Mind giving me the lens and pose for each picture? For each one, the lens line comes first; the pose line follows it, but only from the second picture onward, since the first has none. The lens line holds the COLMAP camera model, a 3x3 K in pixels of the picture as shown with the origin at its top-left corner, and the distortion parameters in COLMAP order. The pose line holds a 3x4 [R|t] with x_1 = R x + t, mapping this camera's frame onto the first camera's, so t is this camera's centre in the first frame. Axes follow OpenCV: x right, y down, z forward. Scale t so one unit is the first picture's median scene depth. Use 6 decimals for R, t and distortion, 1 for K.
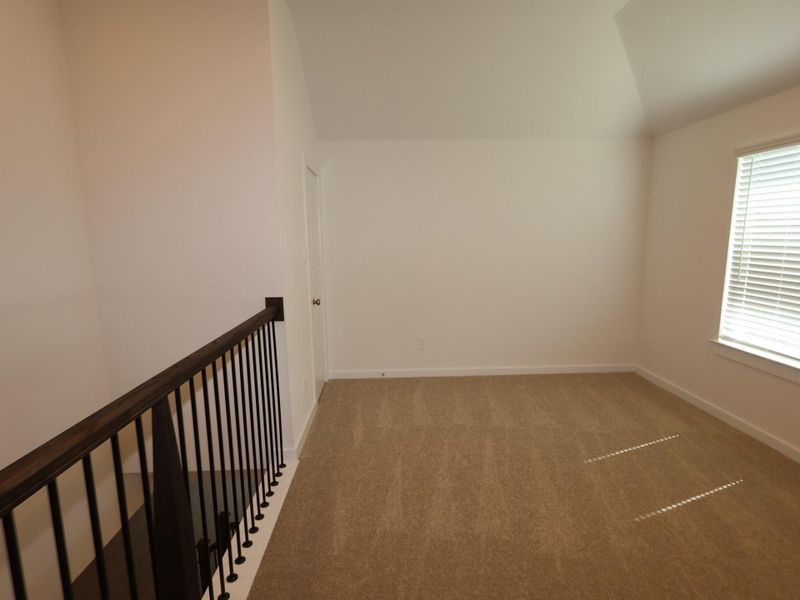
lens RADIAL K [[424.6, 0, 400.0], [0, 424.6, 300.0], [0, 0, 1]] dist [0.005154, 0.000076]
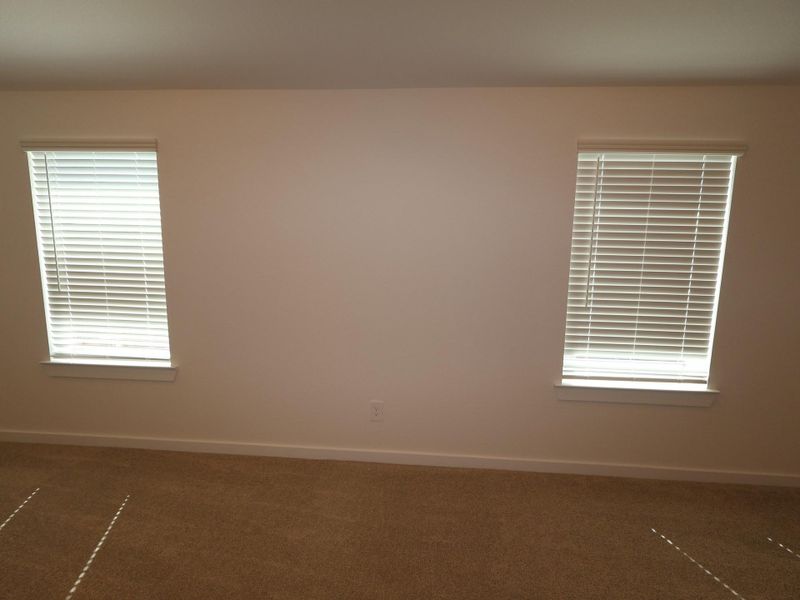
lens RADIAL K [[424.6, 0, 400.0], [0, 424.6, 300.0], [0, 0, 1]] dist [0.005154, 0.000076]
pose [[0.124062, -0.129649, 0.983768, -0.007715], [0.138787, 0.983949, 0.112170, -0.027286], [-0.982521, 0.122618, 0.140064, 0.169342]]
